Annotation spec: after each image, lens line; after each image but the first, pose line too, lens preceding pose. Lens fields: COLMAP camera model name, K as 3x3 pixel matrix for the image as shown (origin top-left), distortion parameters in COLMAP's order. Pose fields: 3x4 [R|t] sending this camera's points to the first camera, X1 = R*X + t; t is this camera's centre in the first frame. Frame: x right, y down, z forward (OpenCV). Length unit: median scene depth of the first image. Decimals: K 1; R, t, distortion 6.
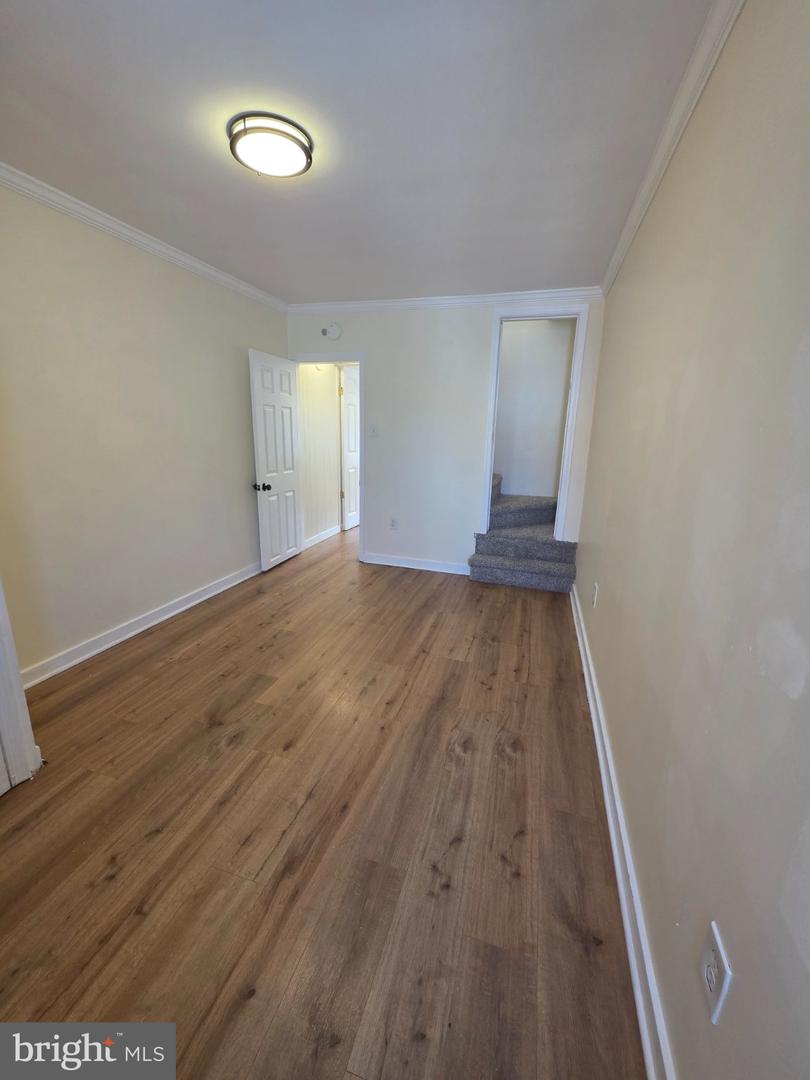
lens RADIAL K [[431.1, 0, 407.2], [0, 431.1, 538.9], [0, 0, 1]] dist [-0.000395, 0.000121]
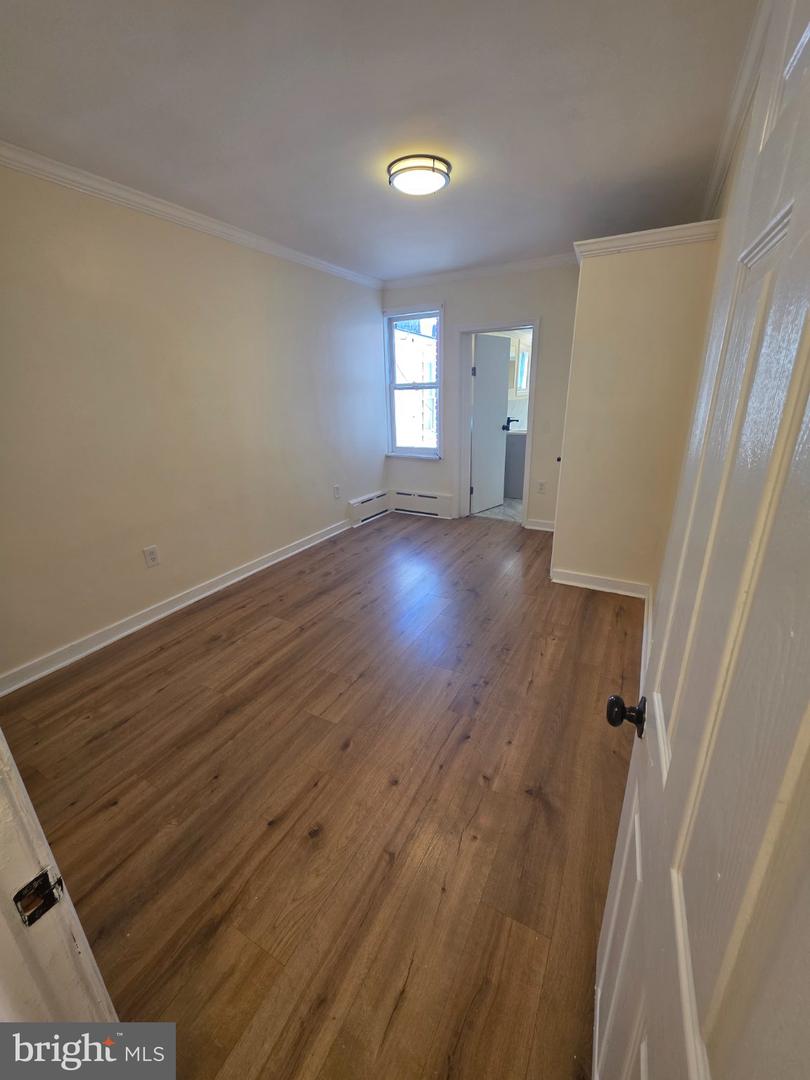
lens RADIAL K [[431.1, 0, 407.2], [0, 431.1, 538.9], [0, 0, 1]] dist [-0.000395, 0.000121]
pose [[-0.980540, -0.065538, 0.185058, -0.339296], [0.048293, 0.833143, 0.550945, -0.411775], [-0.190288, 0.549160, -0.813765, 1.524644]]
